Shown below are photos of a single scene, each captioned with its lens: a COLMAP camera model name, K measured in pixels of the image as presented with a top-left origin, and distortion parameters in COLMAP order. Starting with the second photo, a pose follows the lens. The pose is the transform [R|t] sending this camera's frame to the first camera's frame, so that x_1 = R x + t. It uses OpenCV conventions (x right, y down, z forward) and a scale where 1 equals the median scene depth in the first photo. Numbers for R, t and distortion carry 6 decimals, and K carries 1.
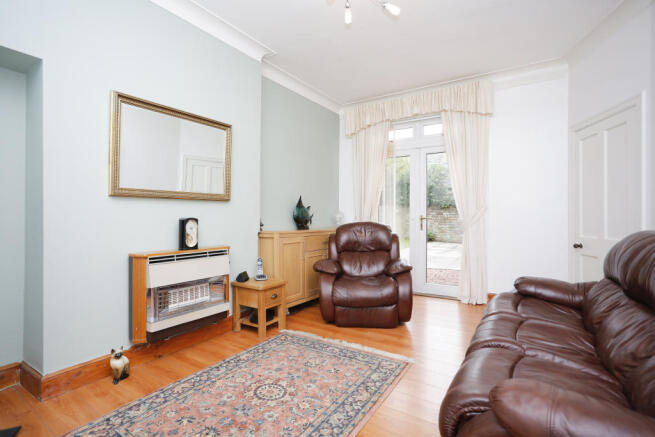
lens RADIAL K [[329.4, 0, 314.8], [0, 329.4, 215.1], [0, 0, 1]] dist [-0.032733, 0.000950]
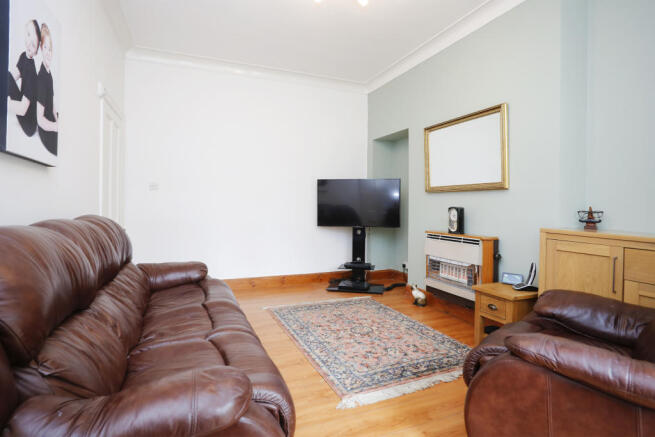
lens RADIAL K [[329.4, 0, 314.8], [0, 329.4, 215.1], [0, 0, 1]] dist [-0.032733, 0.000950]
pose [[-0.560017, 0.022103, -0.828186, 0.824974], [-0.004288, 0.999553, 0.029576, 0.003558], [0.828470, 0.020114, -0.559672, 1.166211]]
